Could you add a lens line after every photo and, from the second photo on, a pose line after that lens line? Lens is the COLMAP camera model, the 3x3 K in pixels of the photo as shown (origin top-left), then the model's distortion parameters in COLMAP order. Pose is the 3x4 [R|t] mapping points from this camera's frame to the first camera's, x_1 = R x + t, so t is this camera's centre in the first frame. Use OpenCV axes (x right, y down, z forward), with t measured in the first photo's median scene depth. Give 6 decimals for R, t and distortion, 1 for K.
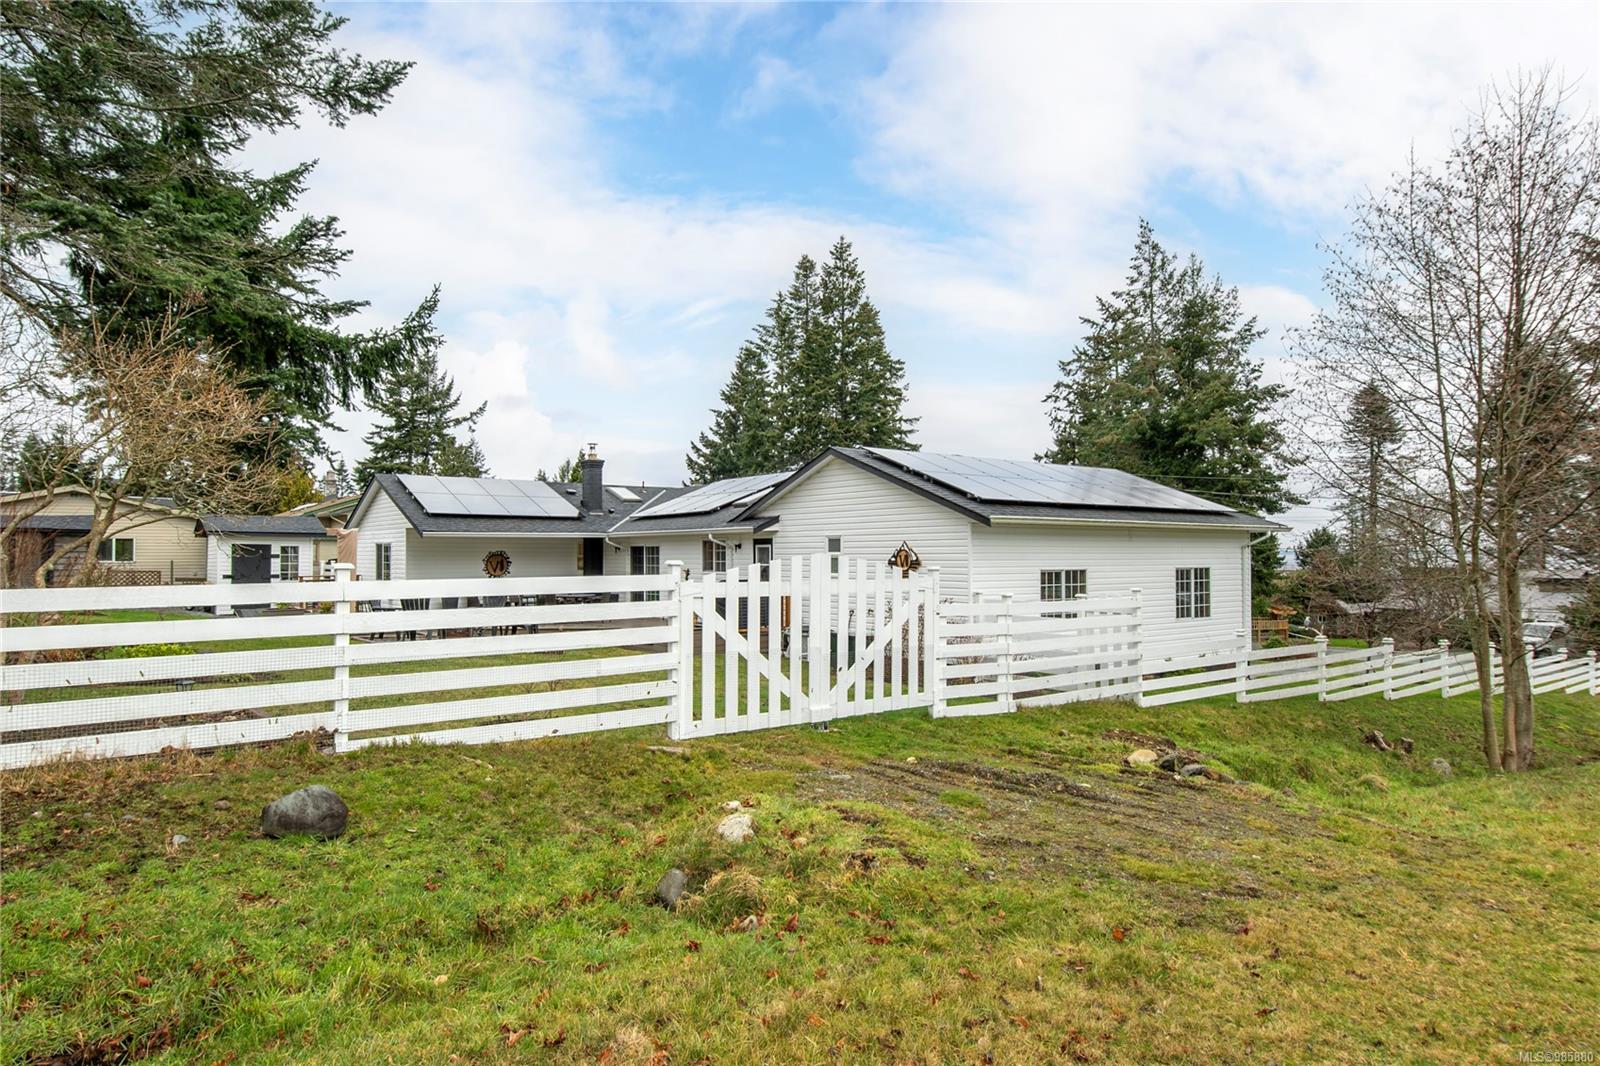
lens RADIAL K [[953.4, 0, 800.0], [0, 953.4, 533.0], [0, 0, 1]] dist [-0.002423, -0.000249]
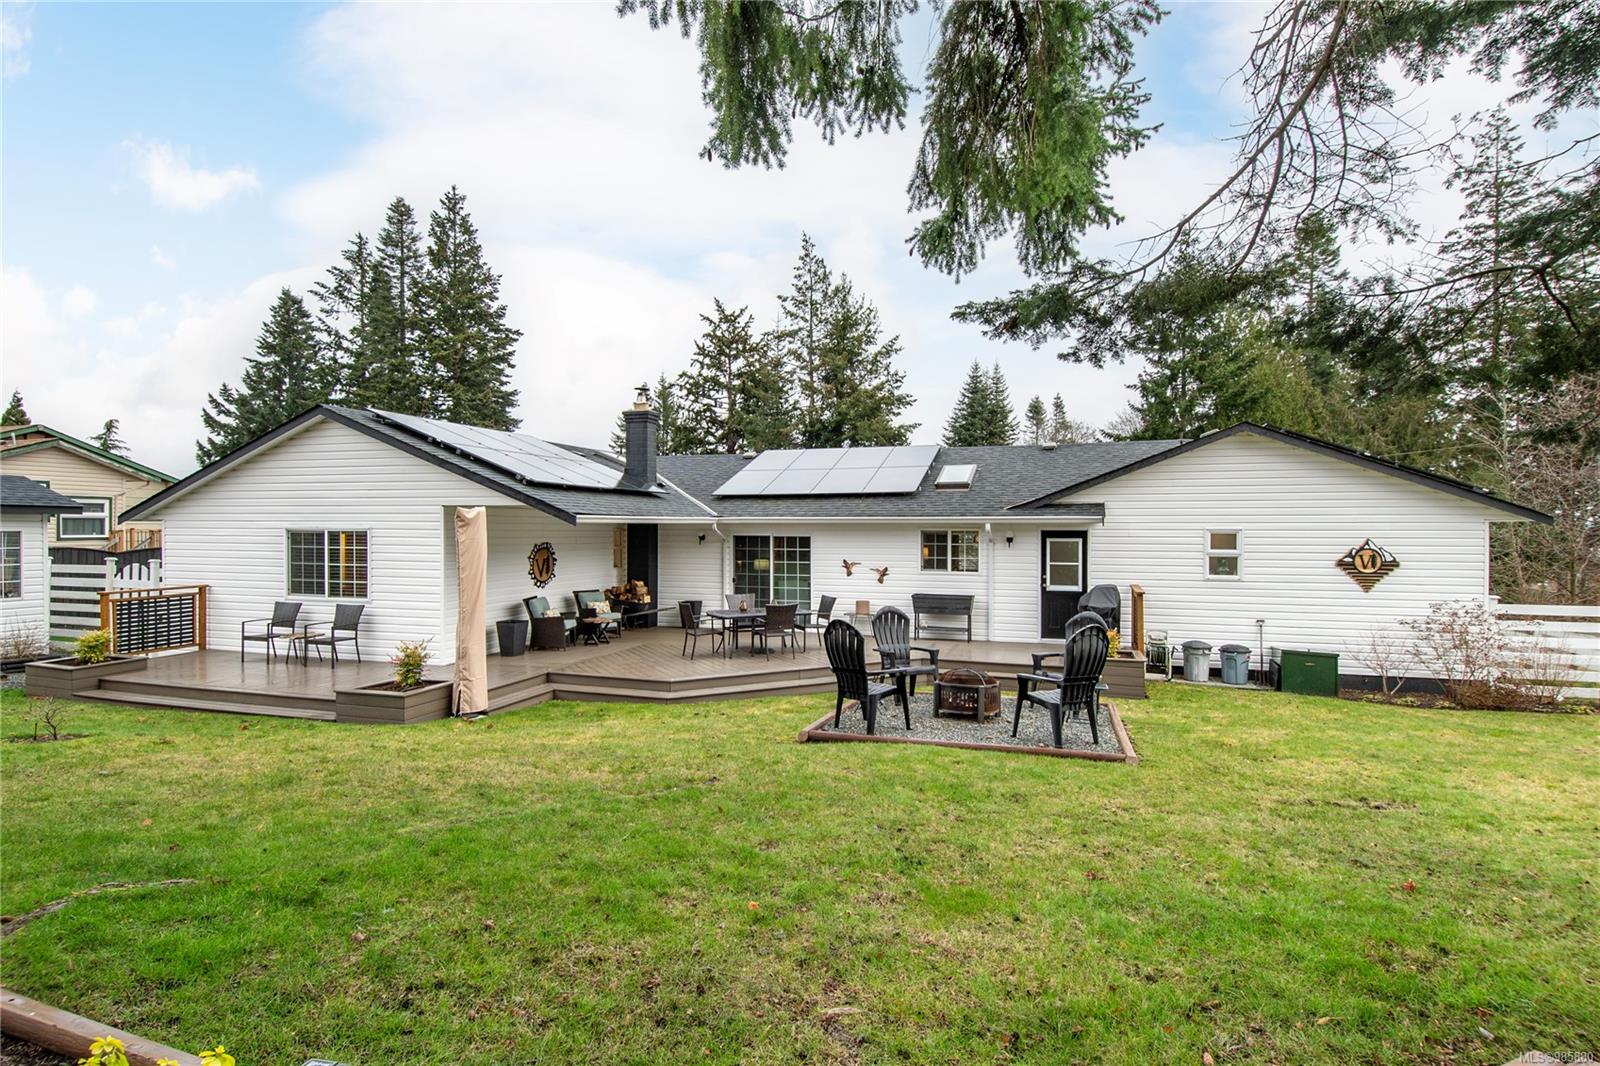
lens RADIAL K [[842.1, 0, 800.0], [0, 842.1, 533.0], [0, 0, 1]] dist [0.002659, 0.000255]
pose [[0.817056, 0.001980, 0.576555, -0.152898], [-0.018037, 0.999592, 0.022129, -0.000931], [-0.576276, -0.028480, 0.816759, 0.134983]]
